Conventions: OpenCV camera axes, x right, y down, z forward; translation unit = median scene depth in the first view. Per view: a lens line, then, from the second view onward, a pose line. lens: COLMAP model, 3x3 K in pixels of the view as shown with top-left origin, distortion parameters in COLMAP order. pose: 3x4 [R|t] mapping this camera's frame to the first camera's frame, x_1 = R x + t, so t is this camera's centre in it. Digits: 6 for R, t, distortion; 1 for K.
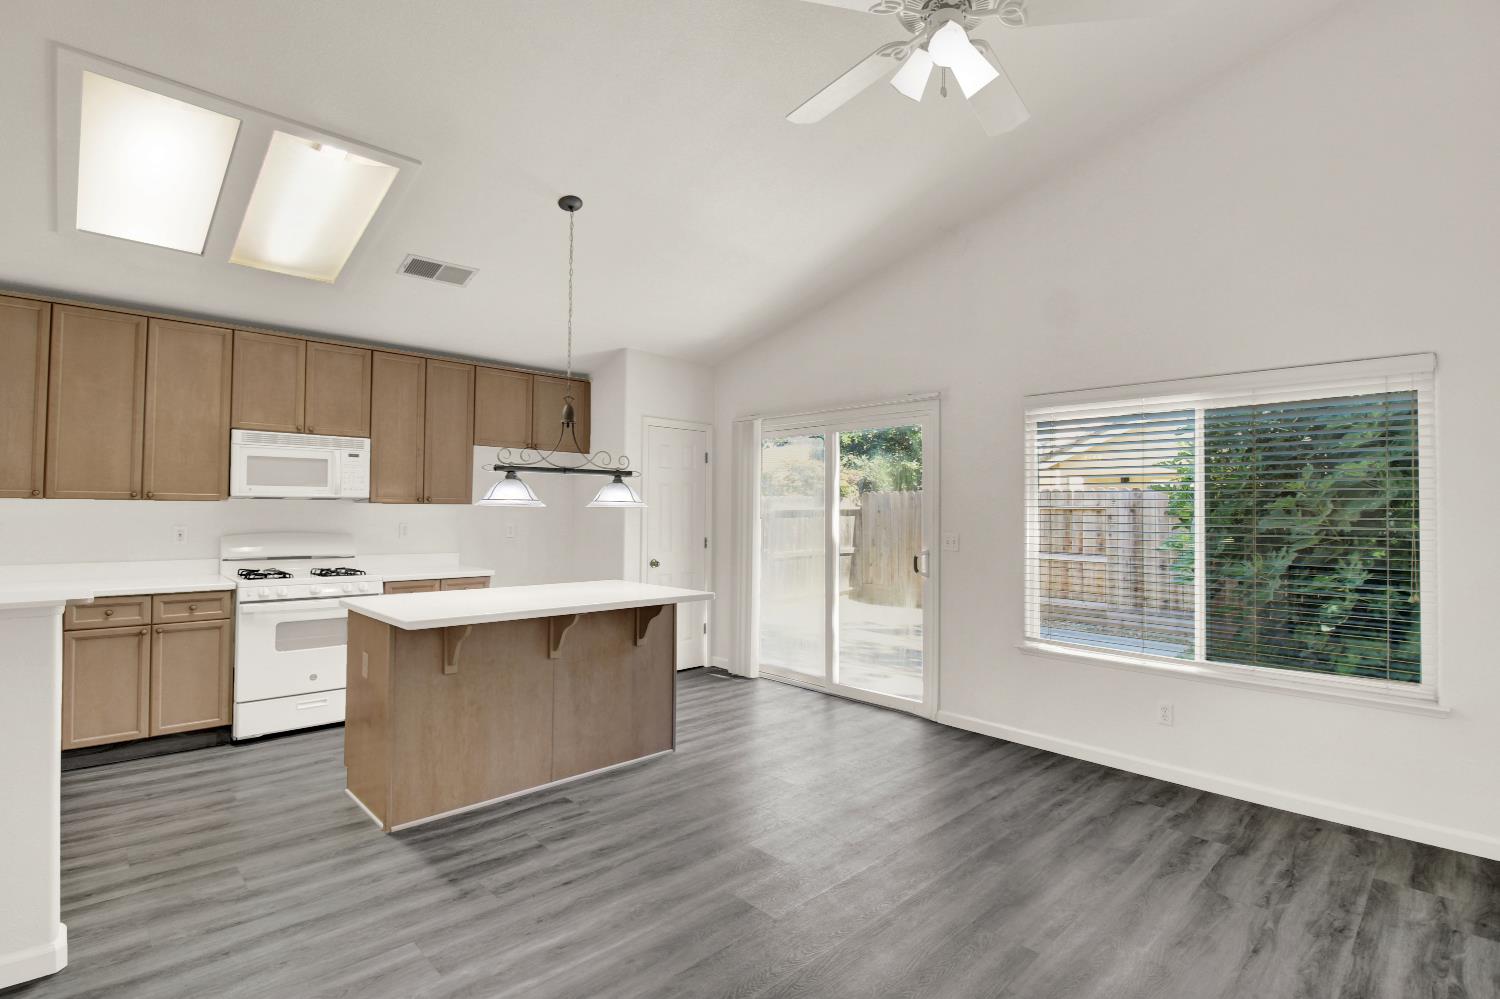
lens RADIAL K [[710.7, 0, 756.8], [0, 710.7, 501.4], [0, 0, 1]] dist [0.000271, -0.010877]
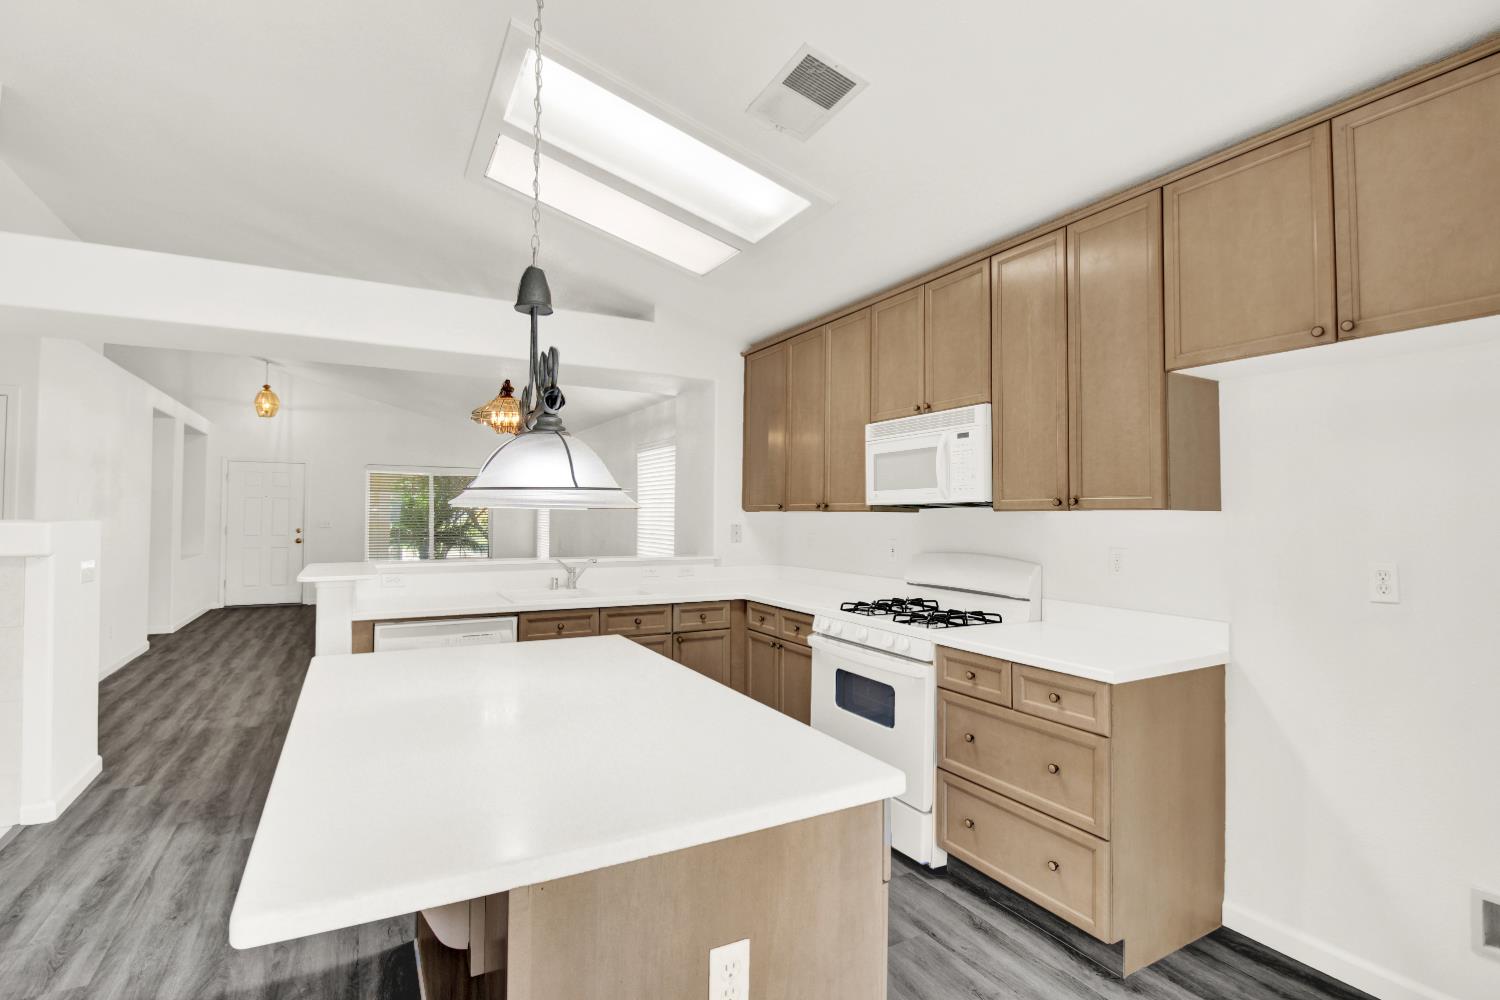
lens RADIAL K [[710.7, 0, 753.9], [0, 710.7, 494.9], [0, 0, 1]] dist [0.000271, -0.010877]
pose [[-0.265840, -0.040969, -0.963146, 0.100087], [0.002036, 0.999070, -0.043059, 0.017685], [0.964015, -0.013407, -0.265510, 1.176976]]
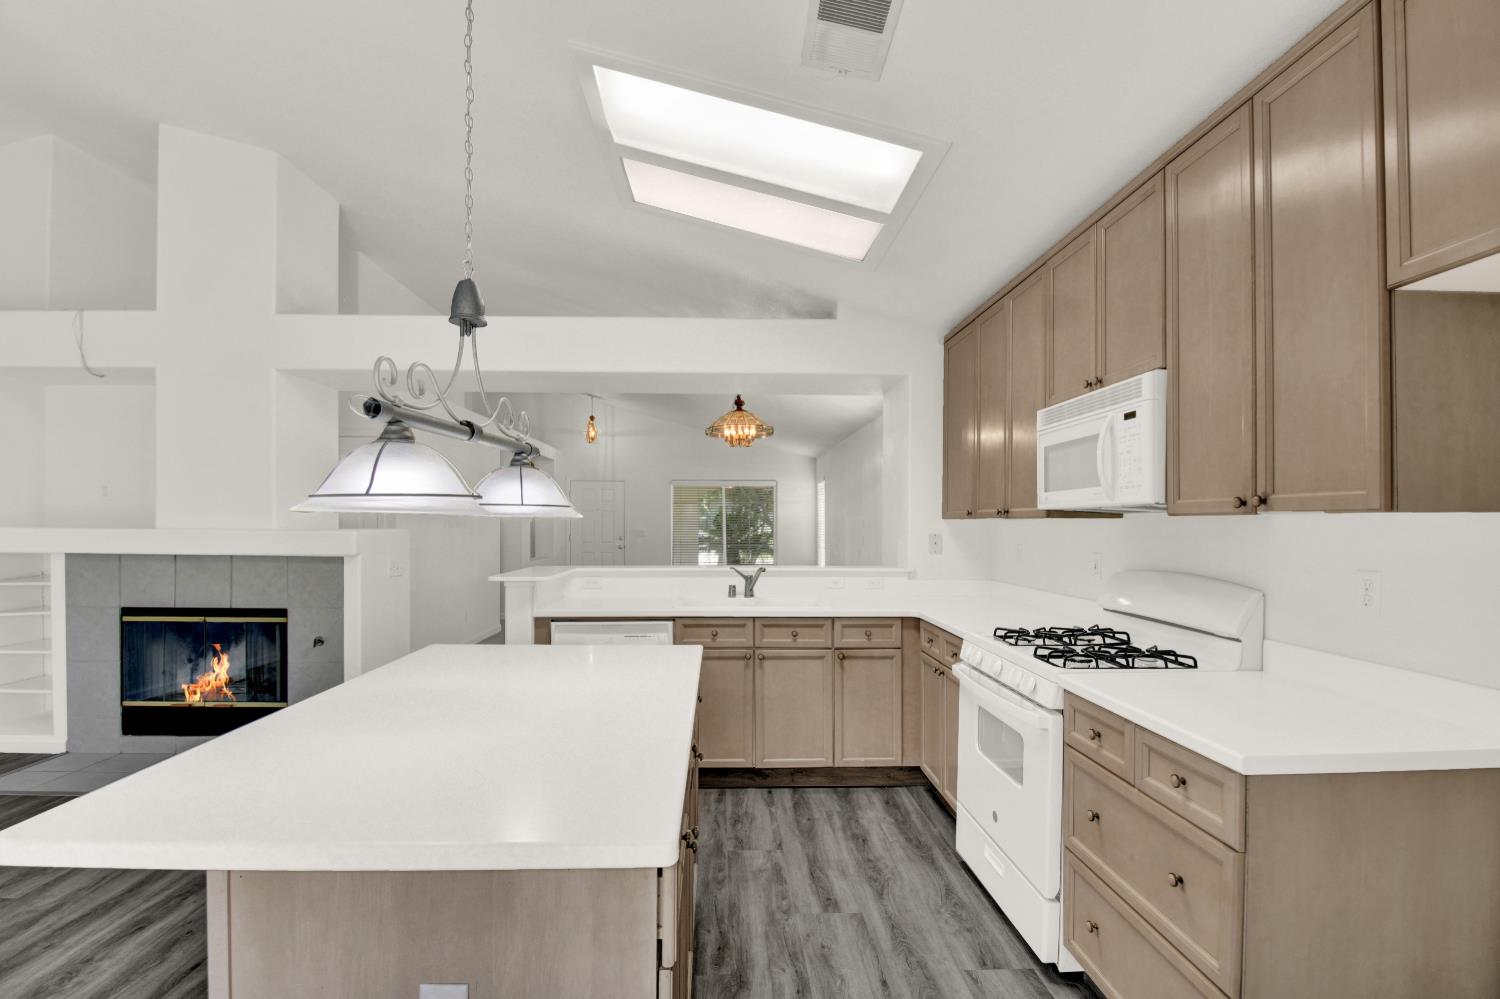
lens RADIAL K [[710.7, 0, 748.6], [0, 710.7, 525.5], [0, 0, 1]] dist [0.000271, -0.010877]
pose [[-0.675933, -0.010675, -0.736886, -0.062582], [-0.001788, 0.999916, -0.012845, 0.017768], [0.736961, -0.007365, -0.675895, 1.350953]]
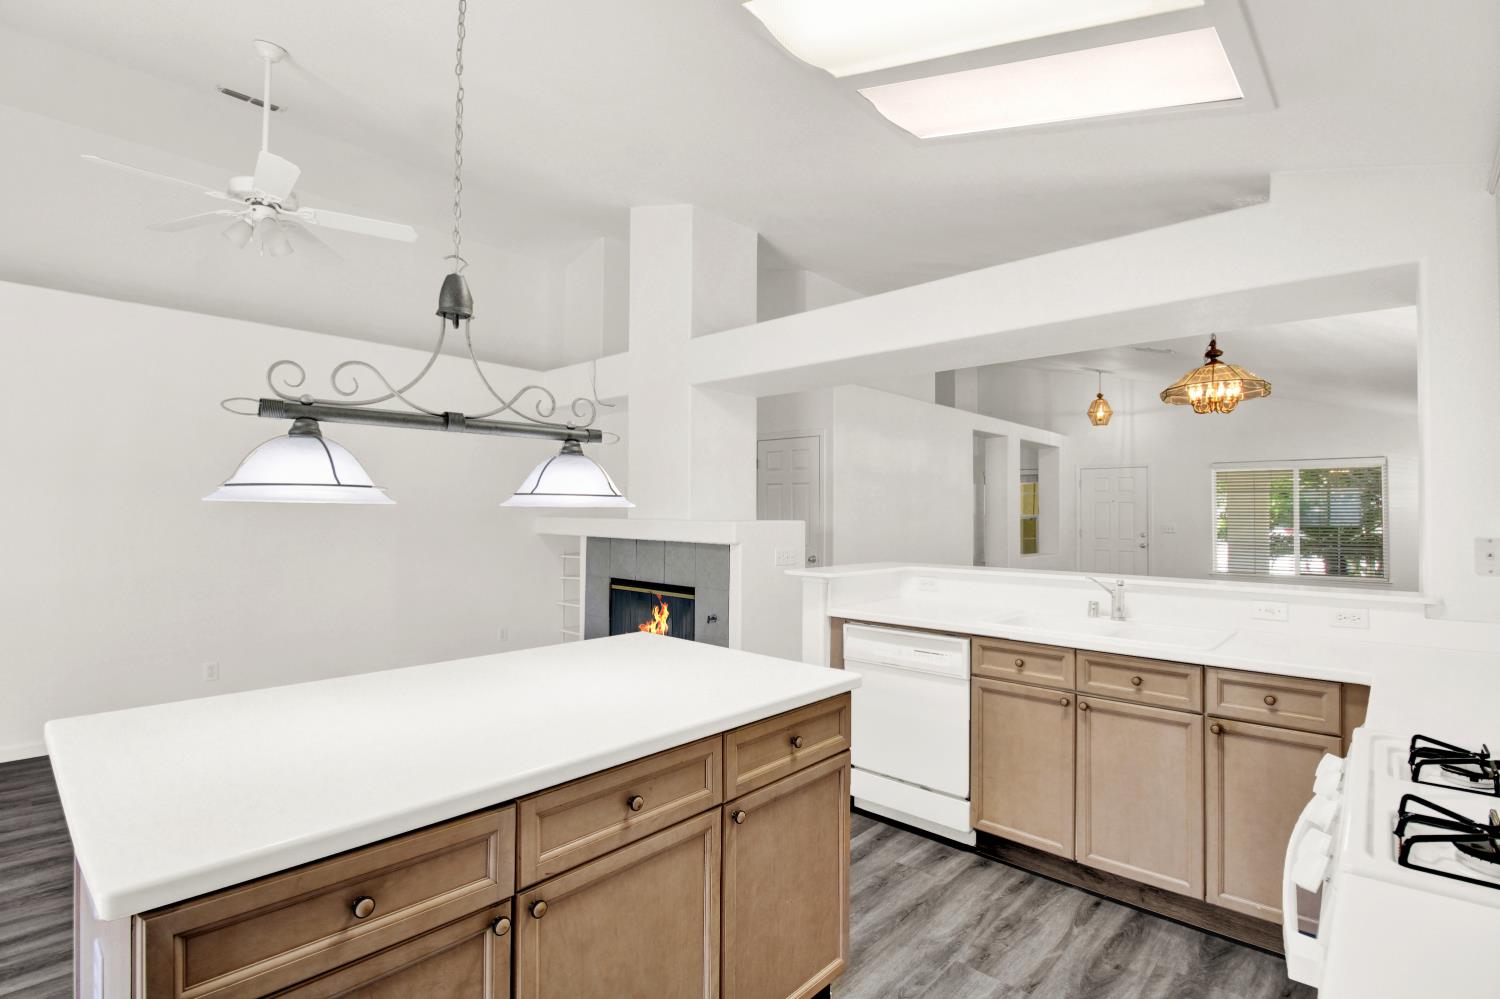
lens RADIAL K [[710.7, 0, 756.1], [0, 710.7, 503.1], [0, 0, 1]] dist [0.000271, -0.010877]
pose [[-0.998377, -0.018977, -0.053692, -0.412990], [-0.017531, 0.999474, -0.027281, 0.013603], [0.054181, -0.026295, -0.998185, 1.375633]]
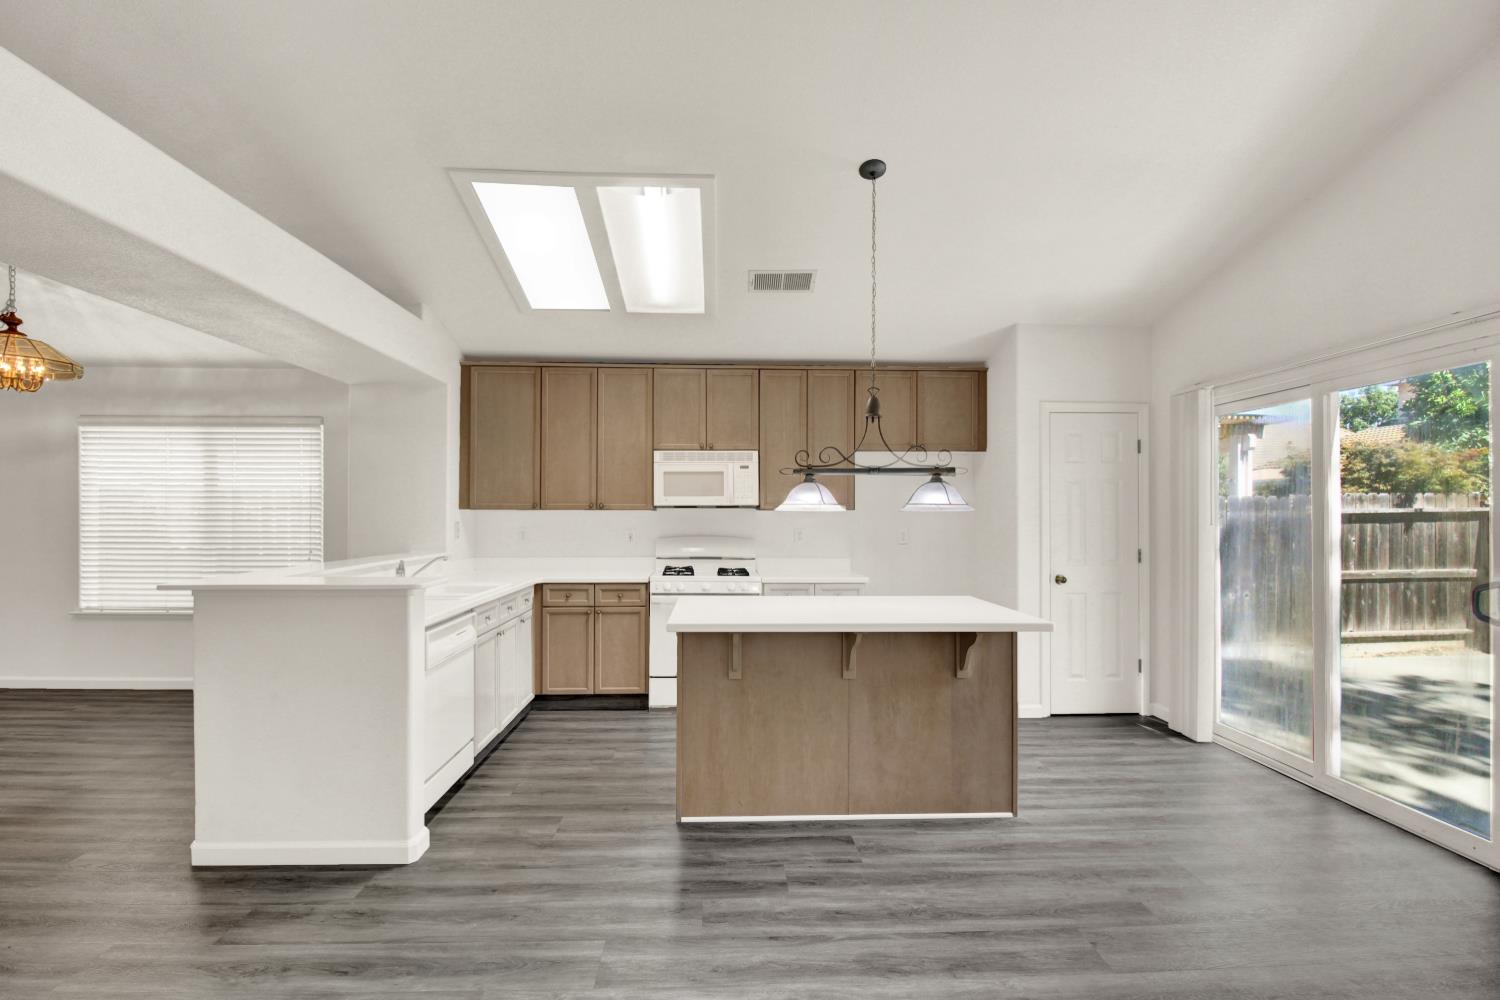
lens RADIAL K [[710.7, 0, 743.5], [0, 710.7, 513.1], [0, 0, 1]] dist [0.000271, -0.010877]
pose [[0.743710, -0.009639, -0.668433, 0.197716], [0.014587, 0.999892, 0.001811, 0.005815], [0.668344, -0.011098, 0.743770, 0.215051]]
